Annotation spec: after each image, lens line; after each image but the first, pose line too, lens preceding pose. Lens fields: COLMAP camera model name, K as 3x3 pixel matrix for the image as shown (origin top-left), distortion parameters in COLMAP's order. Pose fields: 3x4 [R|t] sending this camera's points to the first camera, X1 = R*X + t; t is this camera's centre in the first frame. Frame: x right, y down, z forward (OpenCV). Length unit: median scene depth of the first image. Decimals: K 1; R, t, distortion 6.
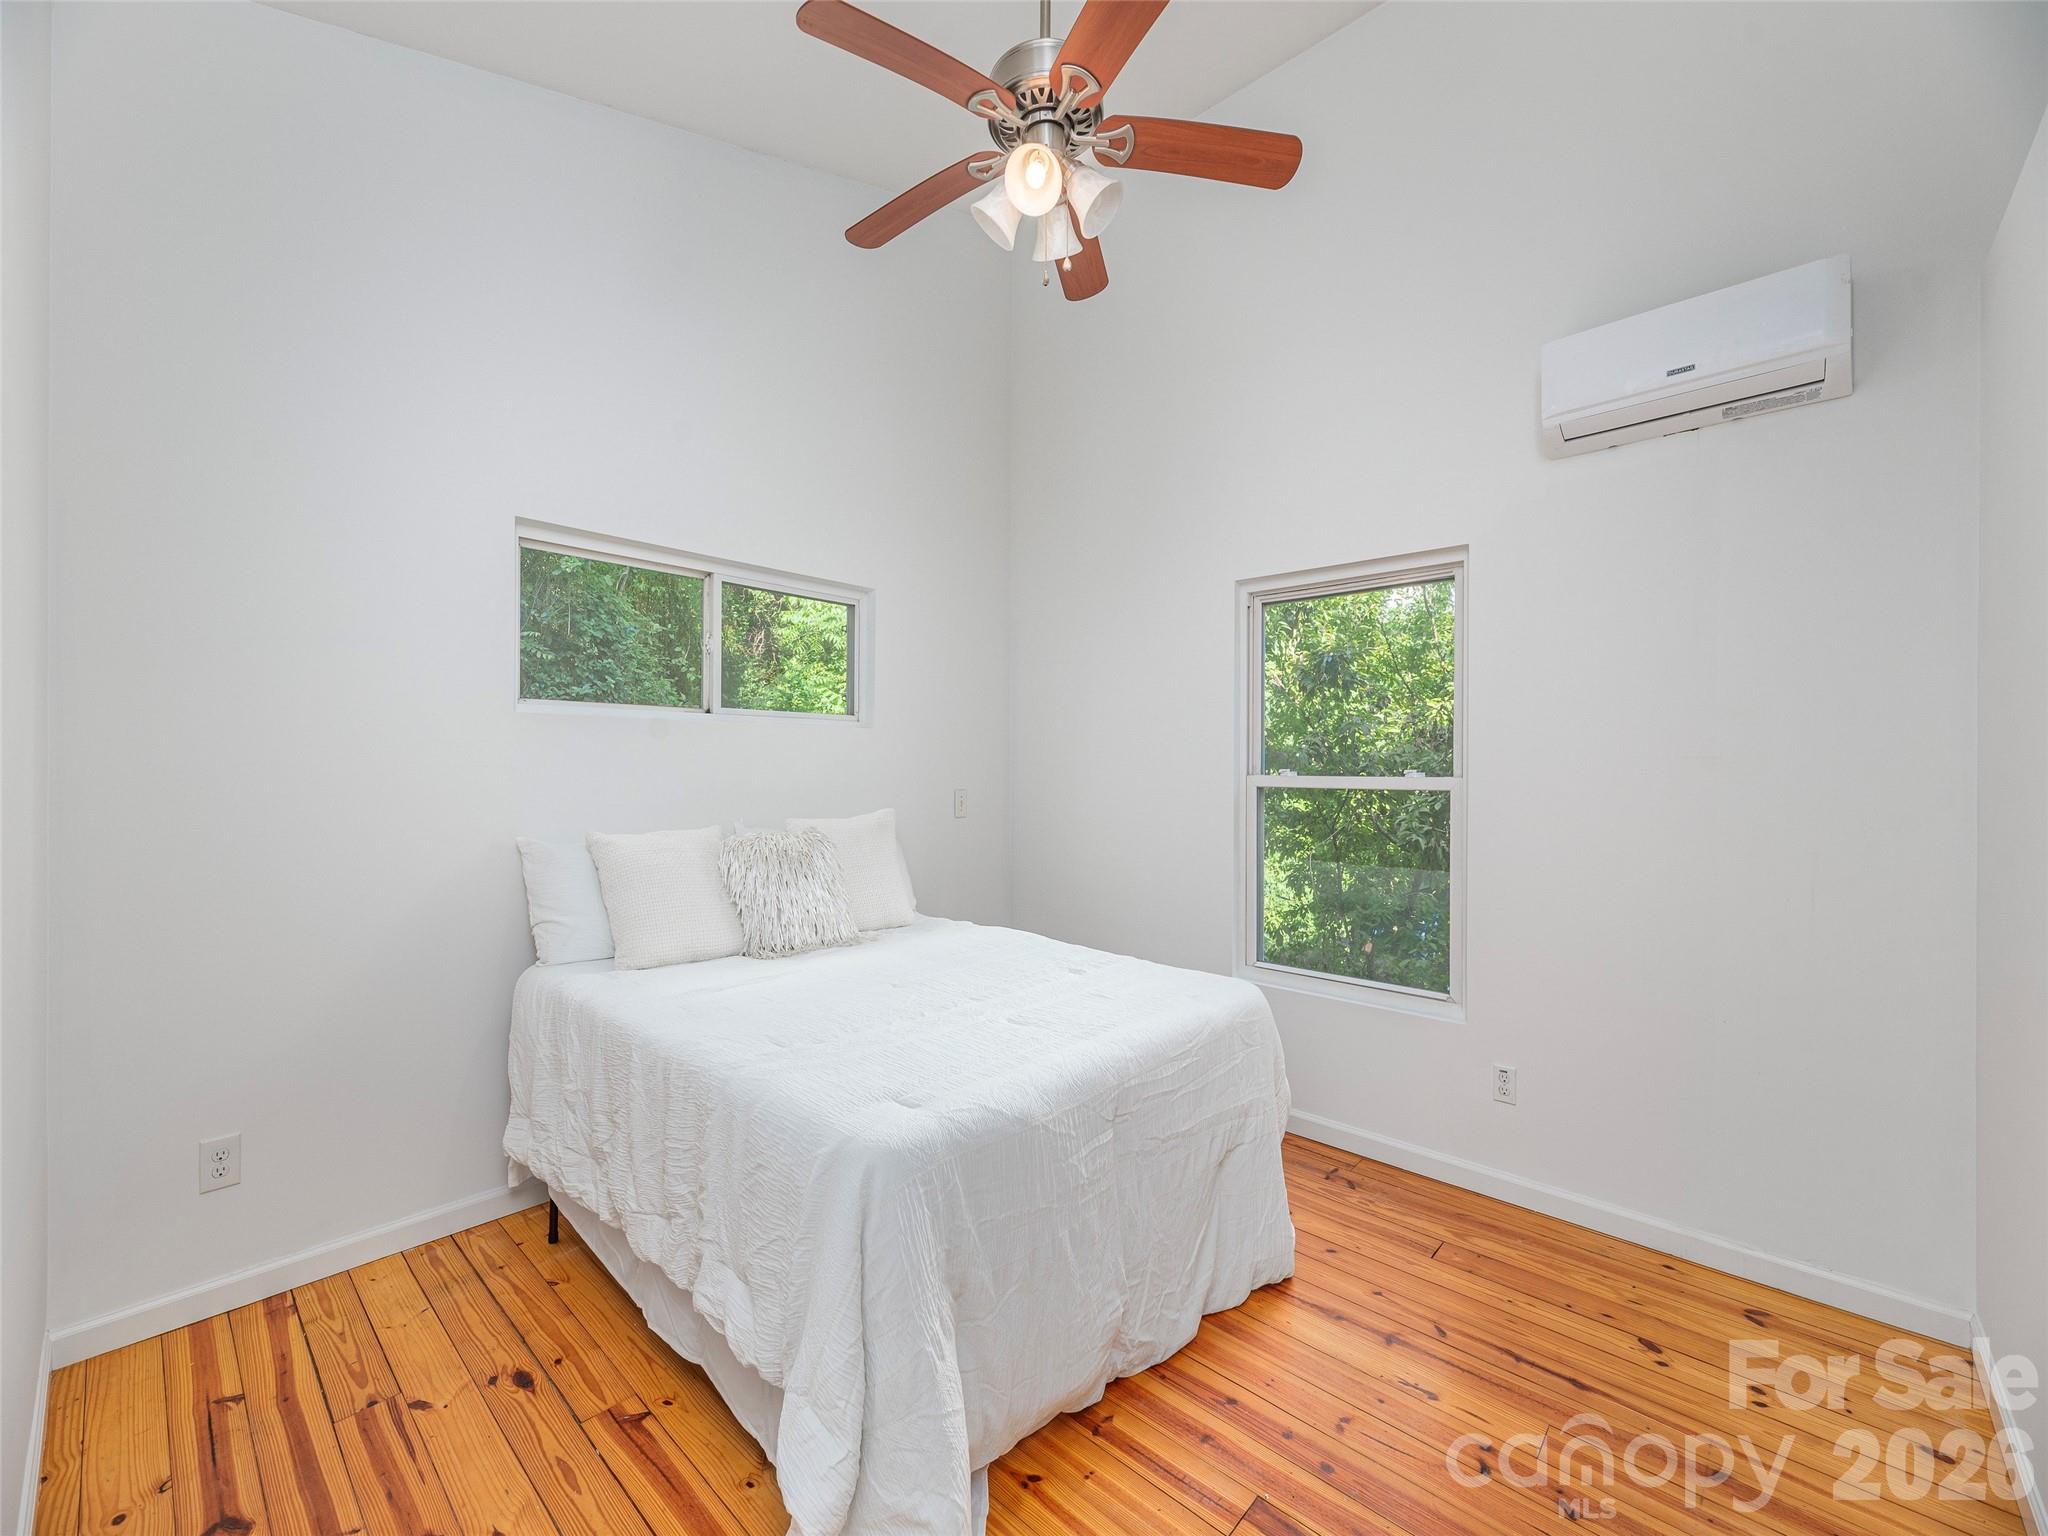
lens RADIAL K [[832.4, 0, 1026.5], [0, 832.4, 763.8], [0, 0, 1]] dist [0.000856, 0.000754]
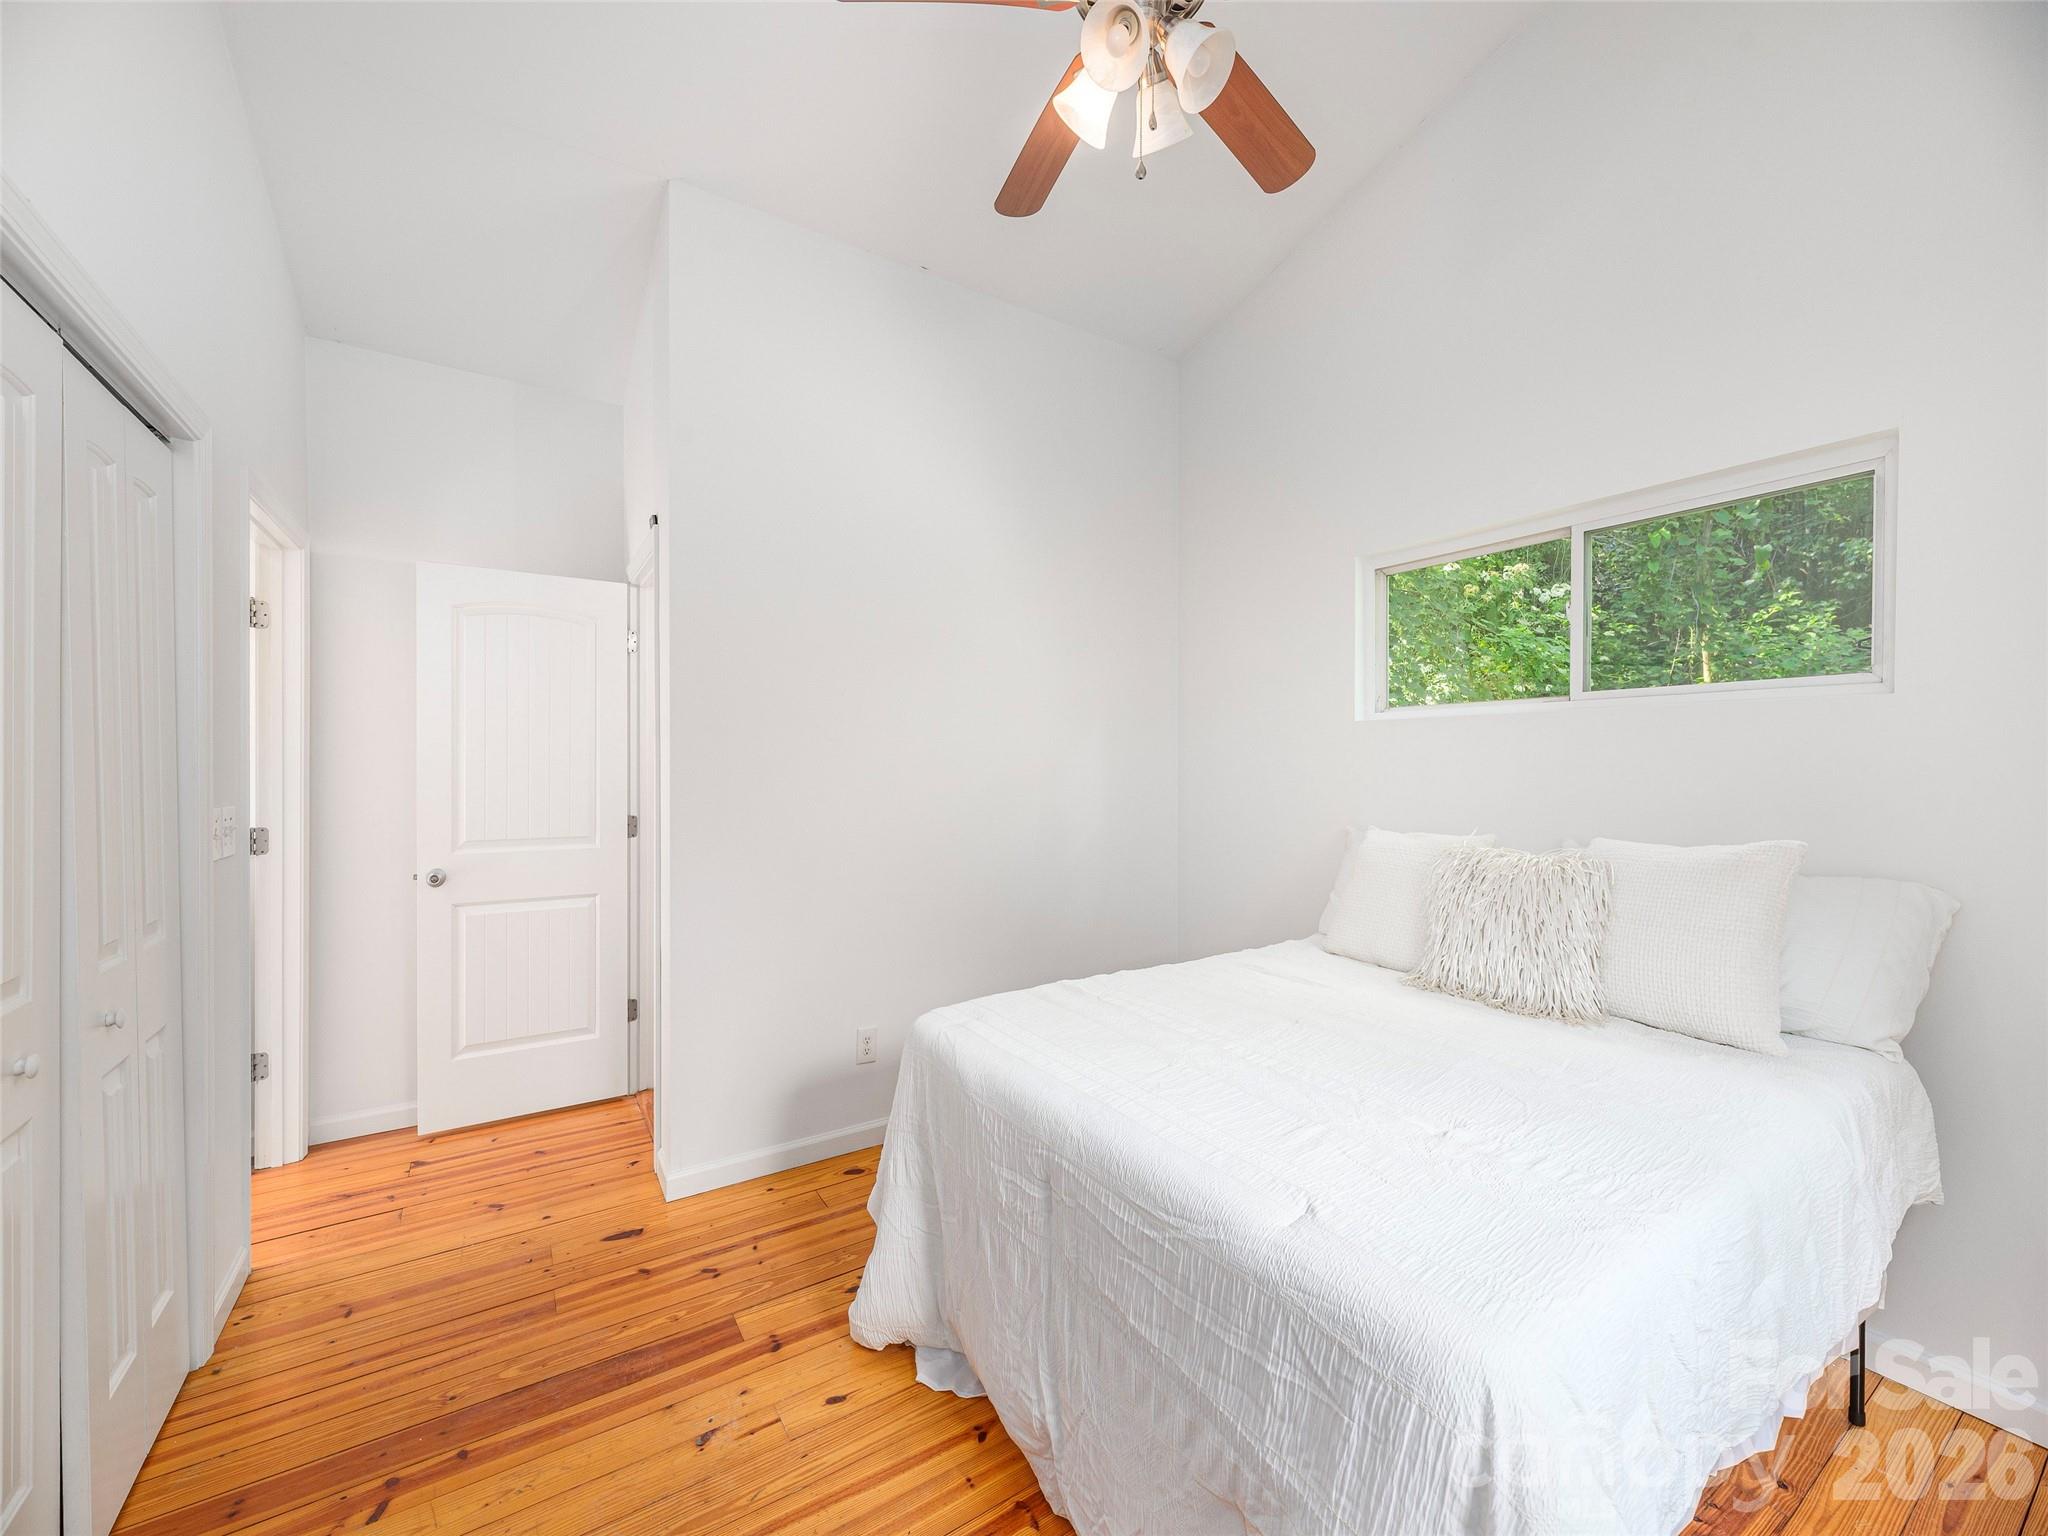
lens RADIAL K [[832.4, 0, 1030.7], [0, 832.4, 771.7], [0, 0, 1]] dist [0.000856, 0.000754]
pose [[-0.253153, -0.000212, -0.967426, 0.916153], [-0.002584, 0.999997, 0.000457, 0.013475], [0.967423, 0.002615, -0.253153, 1.195777]]
